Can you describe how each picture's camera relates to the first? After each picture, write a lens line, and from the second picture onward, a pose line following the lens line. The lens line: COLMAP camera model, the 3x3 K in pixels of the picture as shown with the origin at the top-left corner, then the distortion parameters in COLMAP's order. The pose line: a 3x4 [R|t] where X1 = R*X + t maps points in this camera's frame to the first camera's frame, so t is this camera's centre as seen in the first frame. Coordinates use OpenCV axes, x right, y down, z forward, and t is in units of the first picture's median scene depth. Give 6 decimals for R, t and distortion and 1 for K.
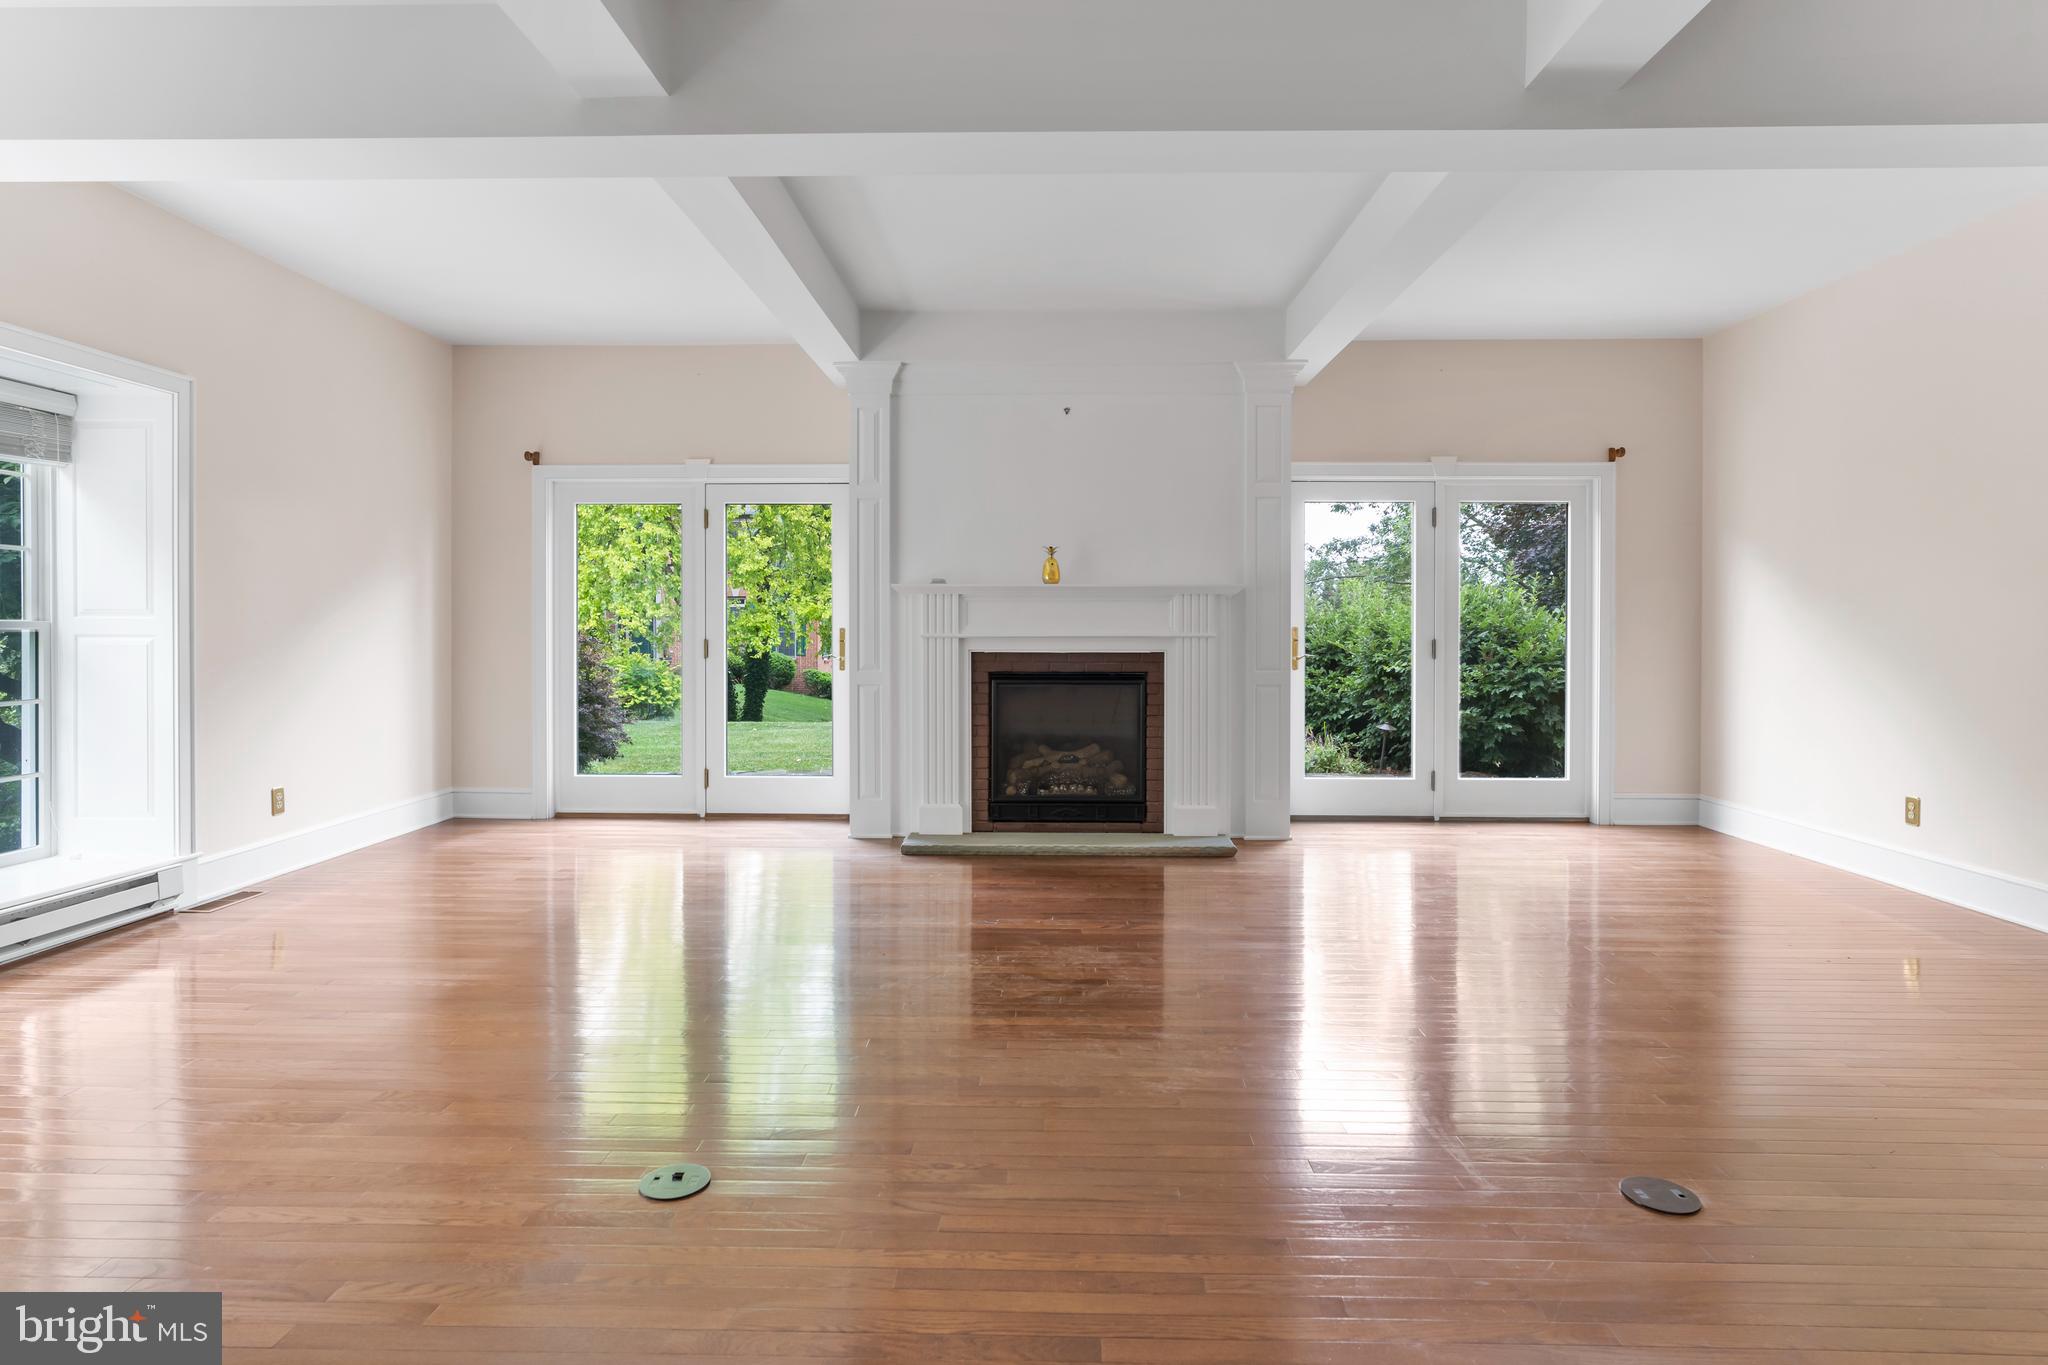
lens RADIAL K [[1058.0, 0, 1024.2], [0, 1058.0, 632.7], [0, 0, 1]] dist [-0.000992, 0.000150]
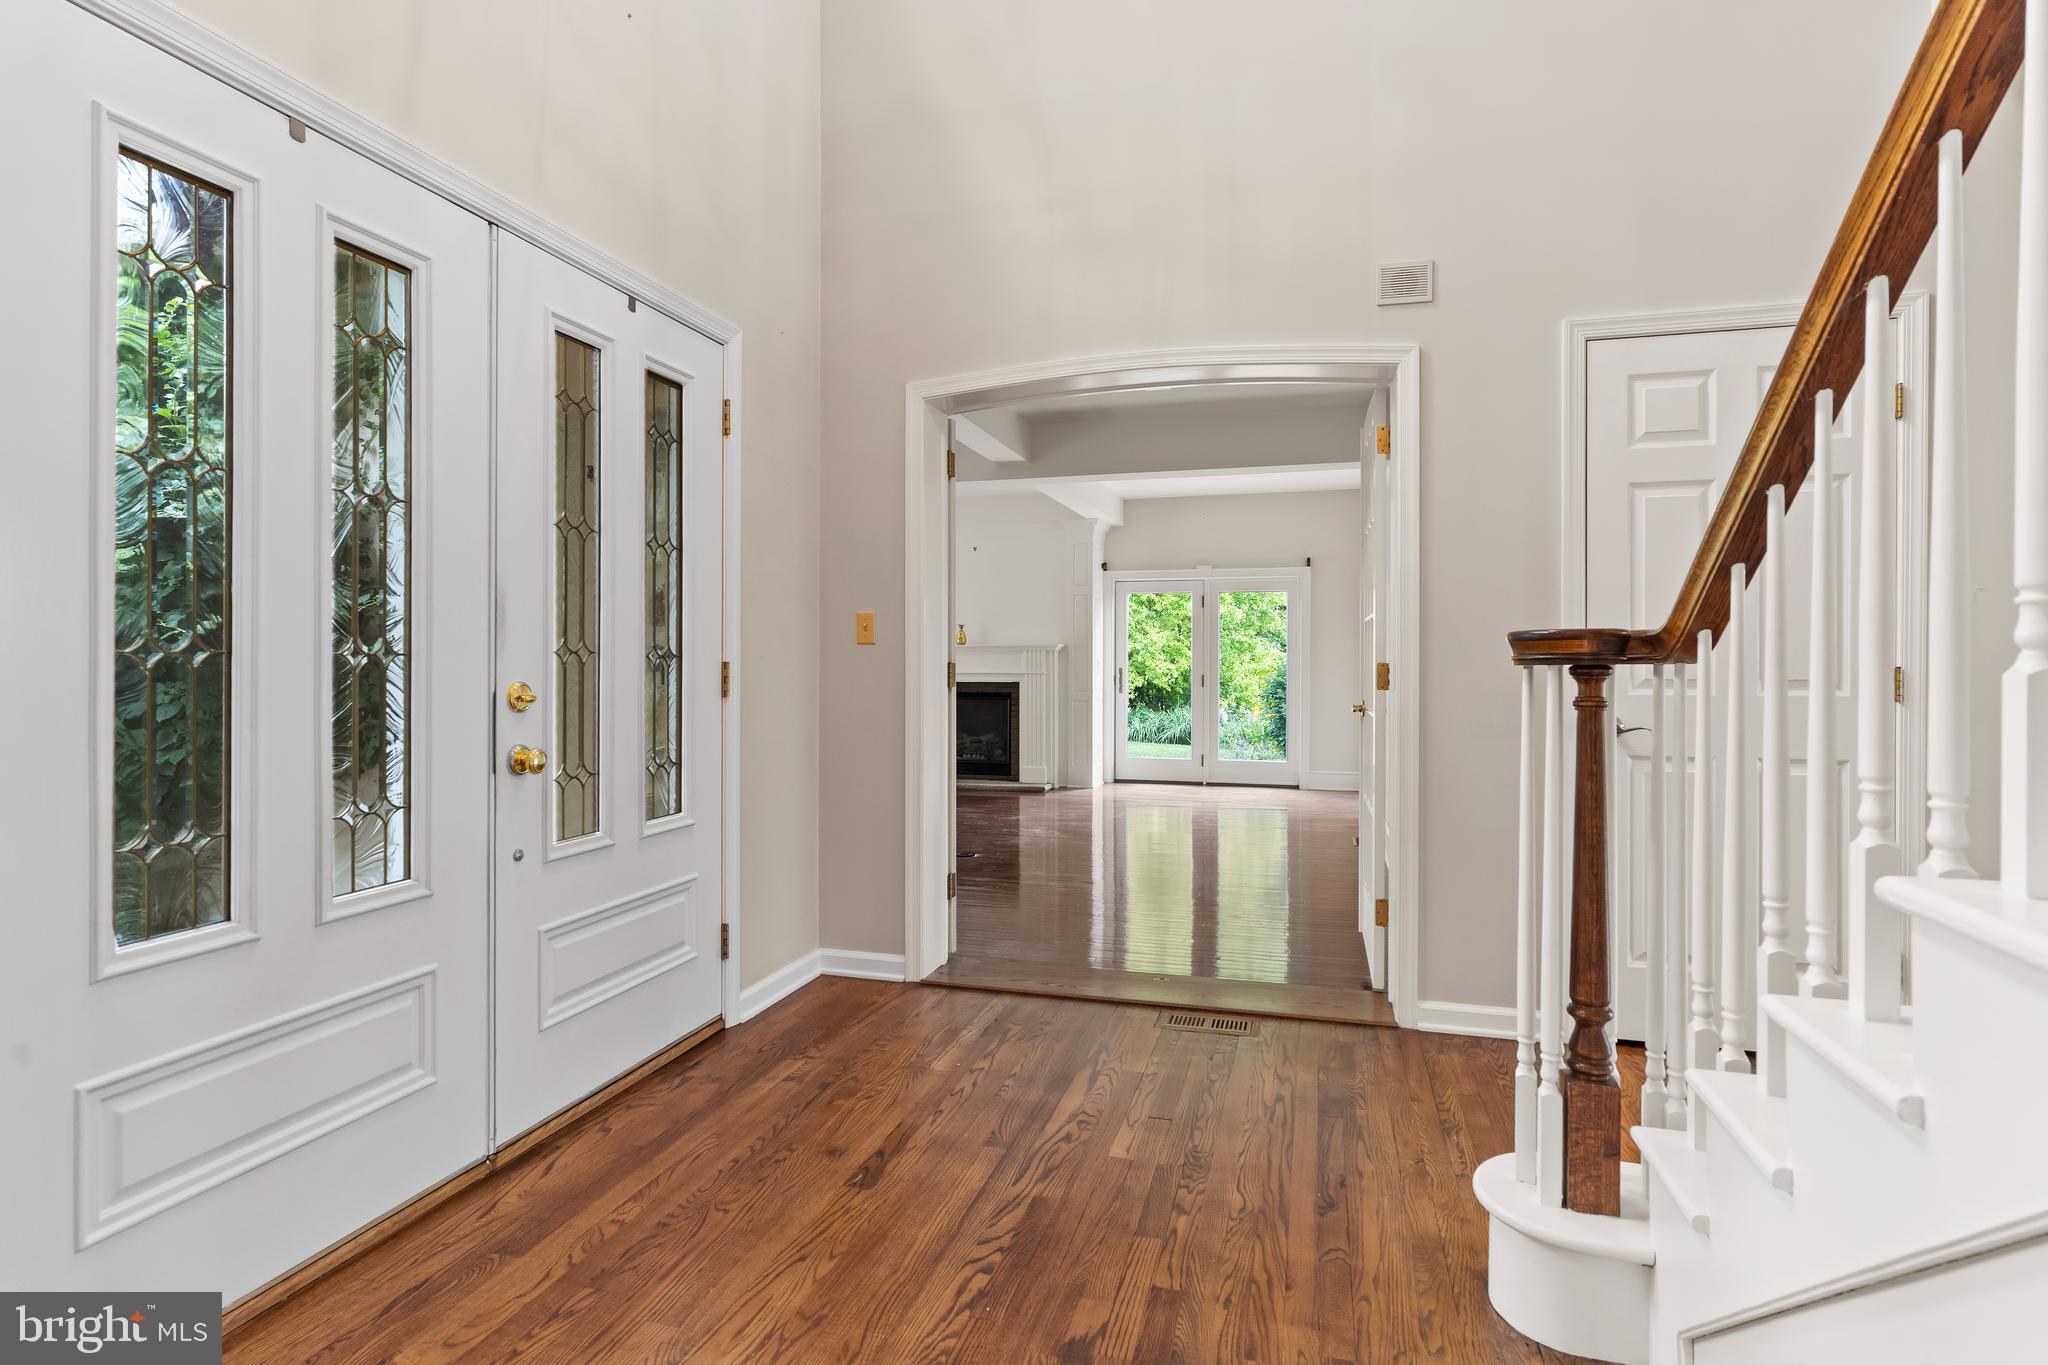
lens RADIAL K [[1055.4, 0, 1021.1], [0, 1055.4, 664.8], [0, 0, 1]] dist [-0.002529, 0.000478]
pose [[0.966898, 0.001142, -0.255160, 0.591911], [-0.001426, 0.999999, -0.000928, -0.009005], [0.255159, 0.001262, 0.966898, -0.750192]]
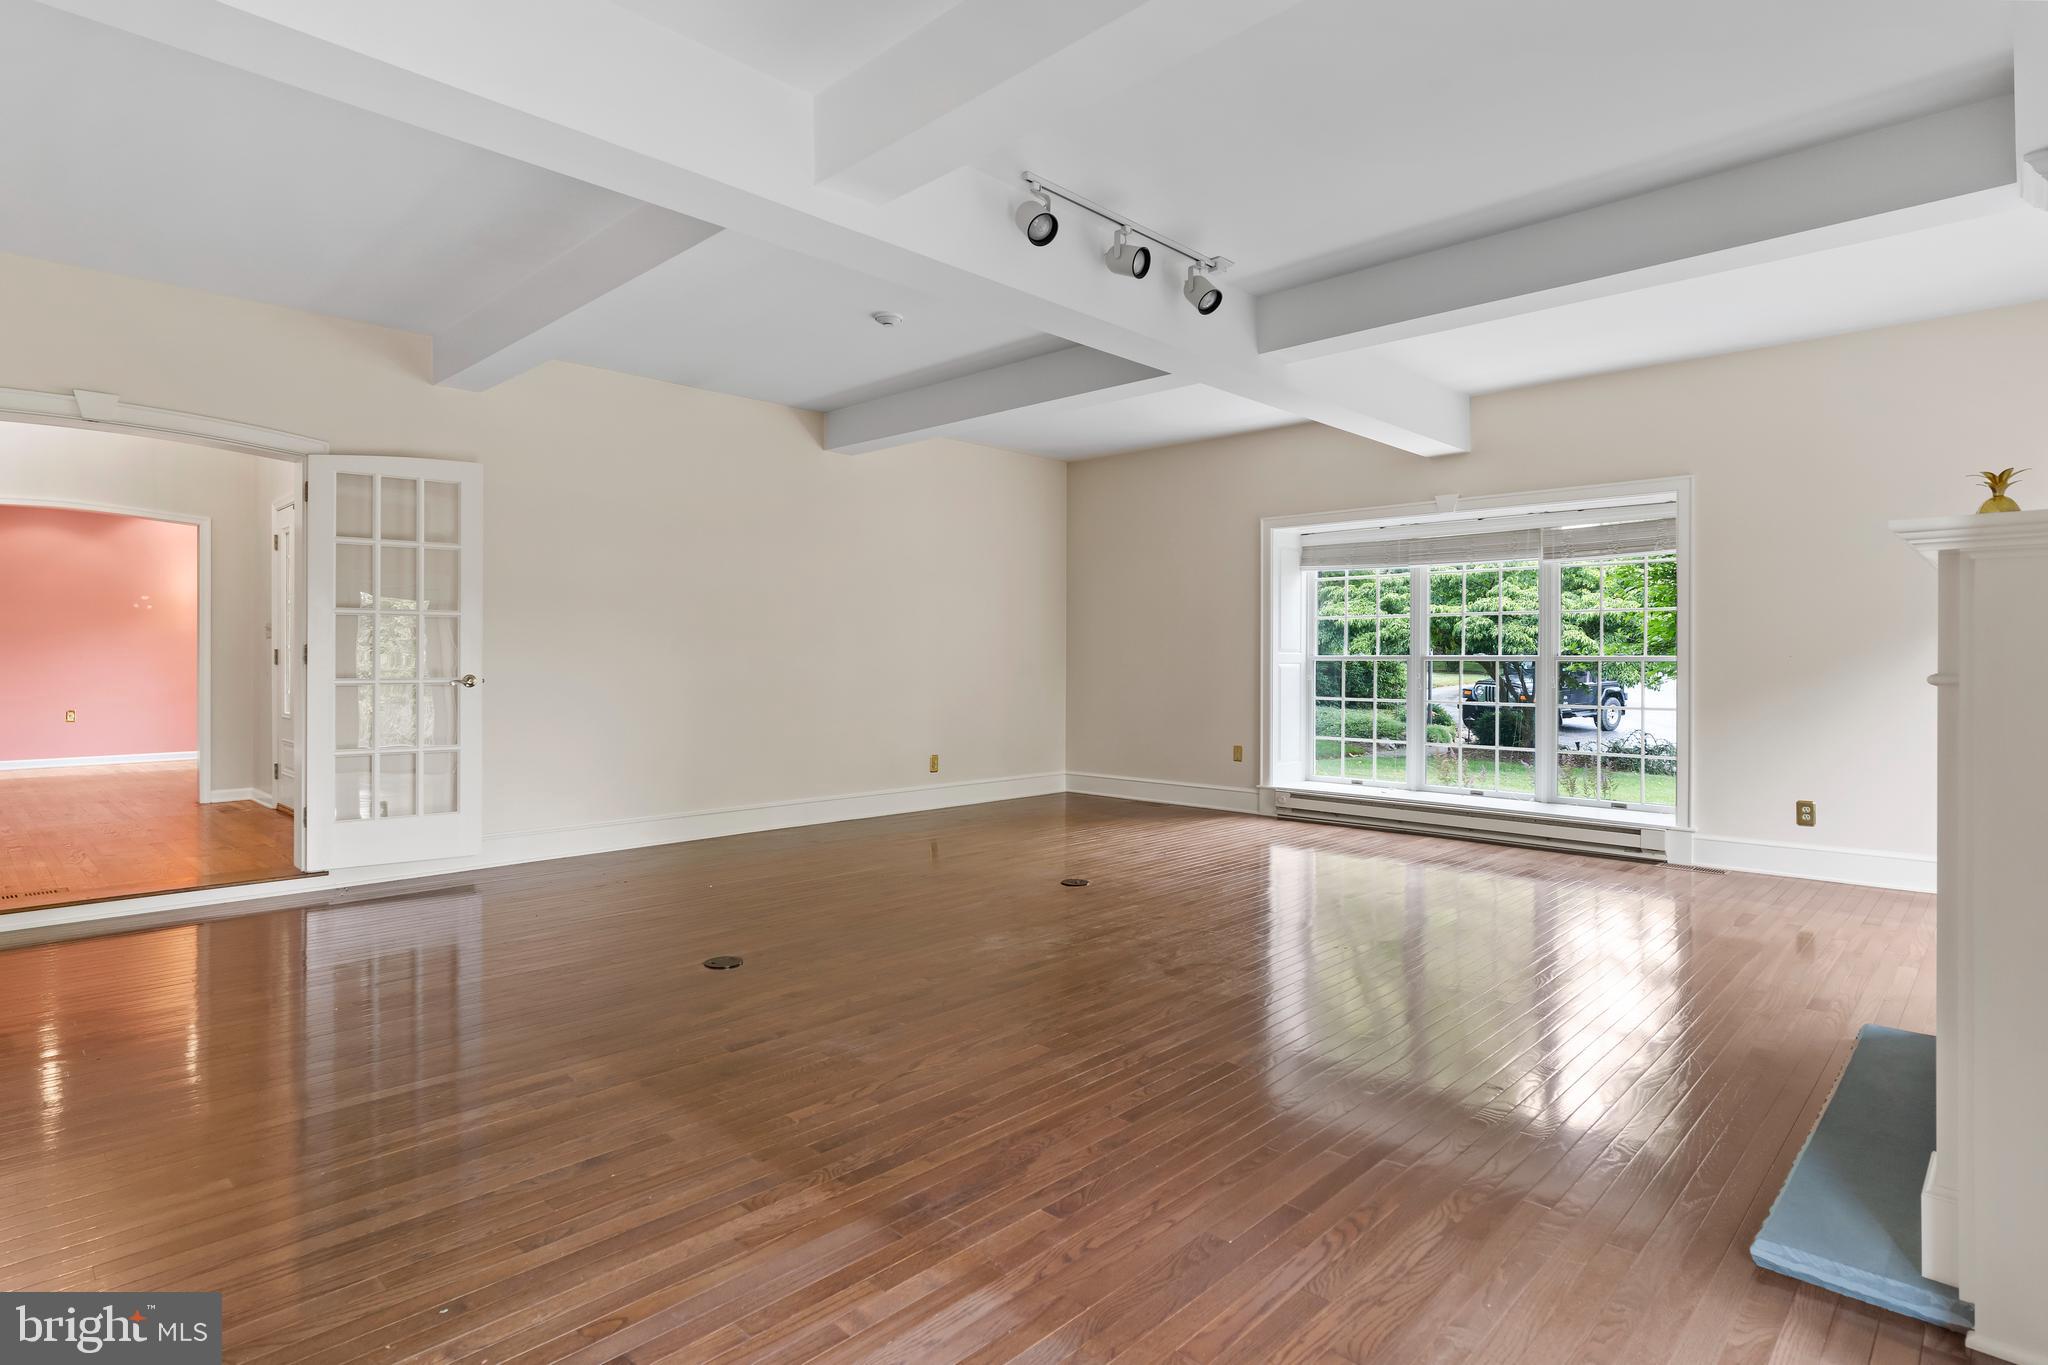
lens RADIAL K [[1055.4, 0, 1021.1], [0, 1055.4, 664.8], [0, 0, 1]] dist [-0.002529, 0.000478]
pose [[-0.681594, 0.001489, -0.731729, 0.606000], [-0.005438, 0.999960, 0.007101, -0.003777], [0.731710, 0.008820, -0.681559, 0.994809]]
